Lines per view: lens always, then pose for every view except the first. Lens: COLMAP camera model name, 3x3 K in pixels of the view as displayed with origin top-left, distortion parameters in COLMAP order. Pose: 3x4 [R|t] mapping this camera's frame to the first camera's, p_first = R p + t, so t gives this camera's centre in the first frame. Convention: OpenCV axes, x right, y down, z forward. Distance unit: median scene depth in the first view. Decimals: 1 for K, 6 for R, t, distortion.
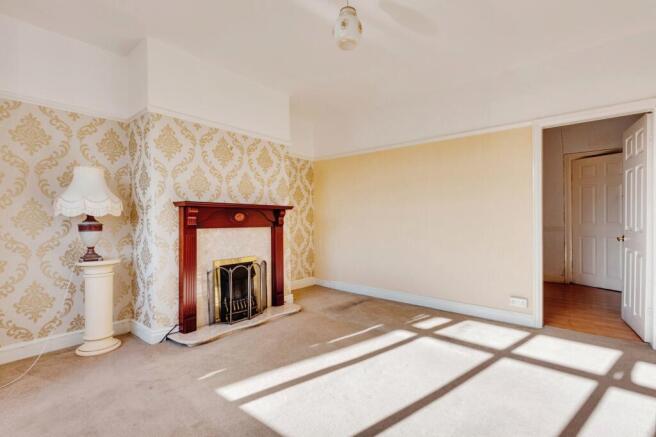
lens RADIAL K [[319.3, 0, 328.0], [0, 319.3, 218.5], [0, 0, 1]] dist [0.037111, -0.000104]
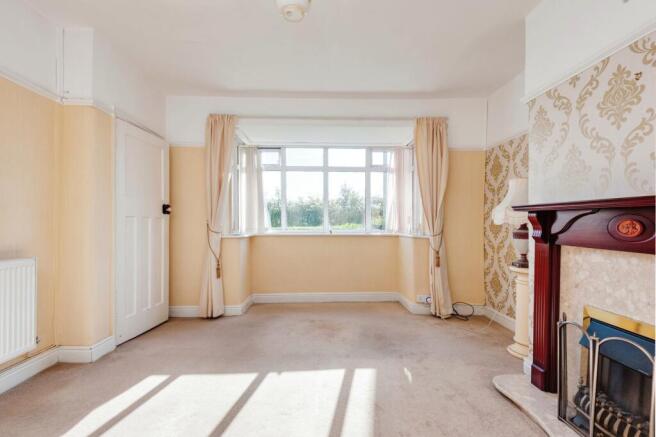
lens RADIAL K [[305.6, 0, 322.1], [0, 305.6, 226.0], [0, 0, 1]] dist [0.015391, -0.000733]
pose [[-0.779117, 0.000710, -0.626878, 0.326339], [-0.013498, 0.999749, 0.017909, -0.009370], [0.626733, 0.022415, -0.778912, 1.085023]]
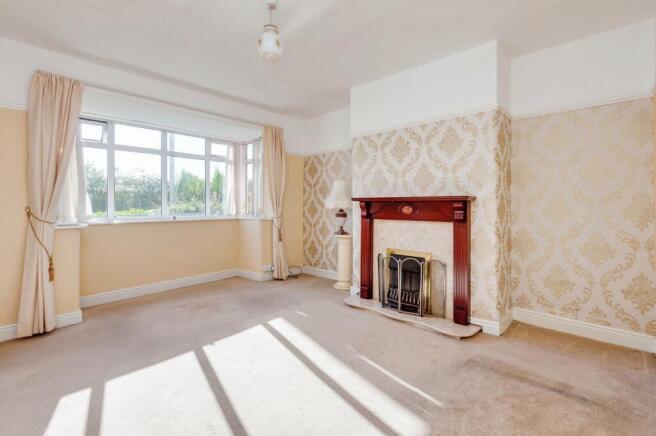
lens RADIAL K [[297.6, 0, 329.1], [0, 297.6, 209.4], [0, 0, 1]] dist [-0.000730, -0.000430]
pose [[-0.089128, 0.005596, -0.996004, 0.685838], [-0.008642, 0.999942, 0.006391, -0.010425], [0.995983, 0.009177, -0.089075, 0.850657]]
